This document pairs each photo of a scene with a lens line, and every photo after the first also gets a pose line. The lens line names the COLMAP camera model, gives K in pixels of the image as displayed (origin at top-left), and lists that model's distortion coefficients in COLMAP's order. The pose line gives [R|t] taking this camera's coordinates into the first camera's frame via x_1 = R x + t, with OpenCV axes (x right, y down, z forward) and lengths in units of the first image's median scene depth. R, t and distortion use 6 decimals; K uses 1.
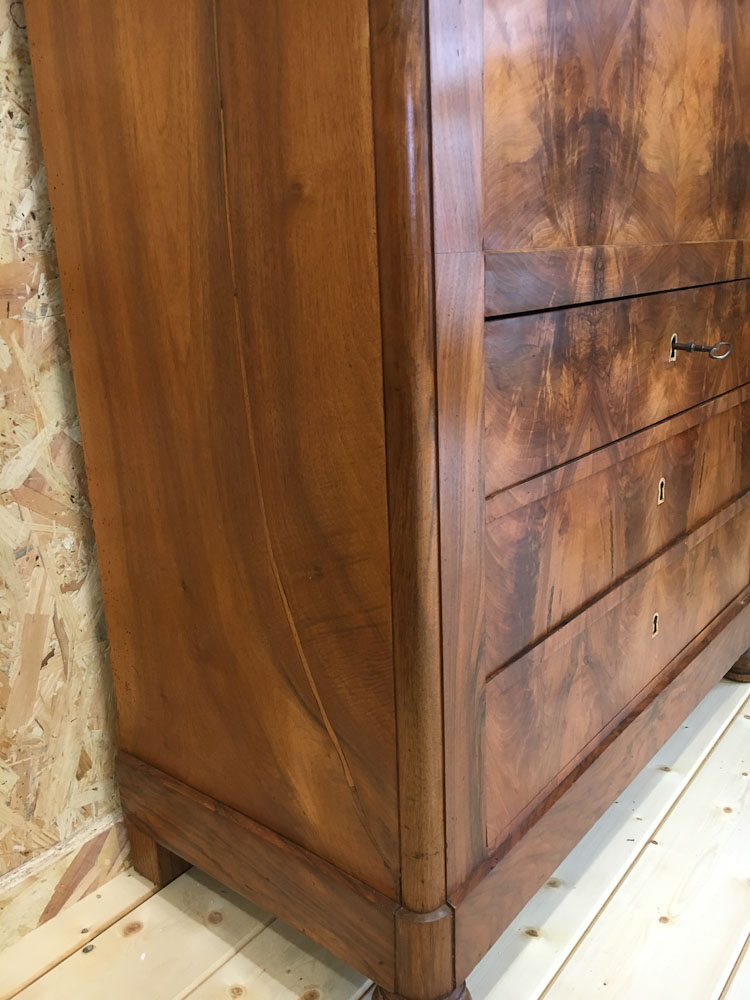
lens RADIAL K [[858.8, 0, 368.4], [0, 858.8, 499.4], [0, 0, 1]] dist [0.077168, -0.108337]
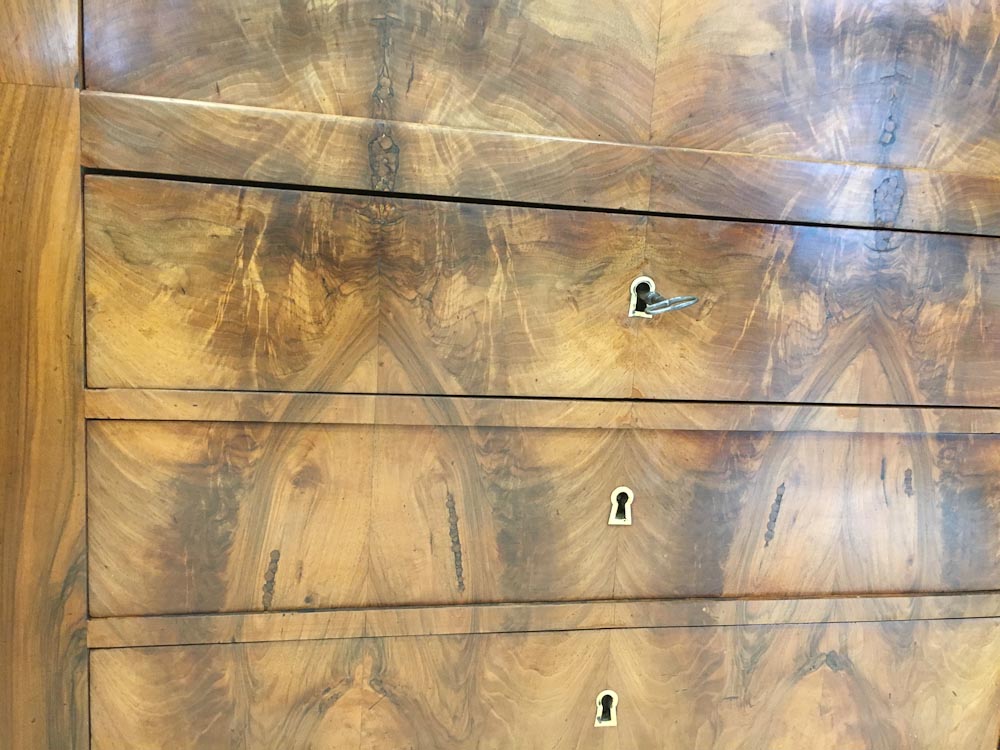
lens RADIAL K [[858.8, 0, 494.3], [0, 858.8, 382.8], [0, 0, 1]] dist [0.077168, -0.108337]
pose [[0.777432, 0.179819, -0.602715, 0.855658], [-0.258419, 0.964964, -0.045435, -0.061592], [0.573428, 0.191076, 0.796662, 0.505505]]
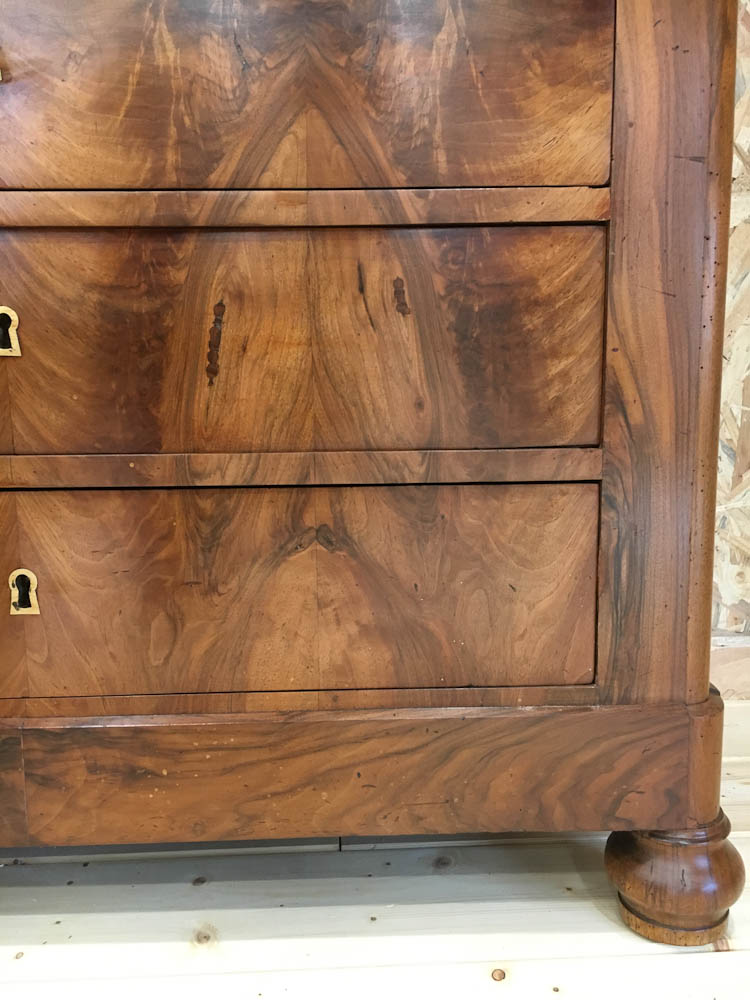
lens RADIAL K [[858.8, 0, 379.4], [0, 858.8, 504.8], [0, 0, 1]] dist [0.077168, -0.108337]
pose [[0.658041, 0.141239, -0.739617, 1.202742], [-0.221225, 0.975165, -0.010606, 0.065305], [0.719751, 0.170601, 0.672944, 1.075481]]
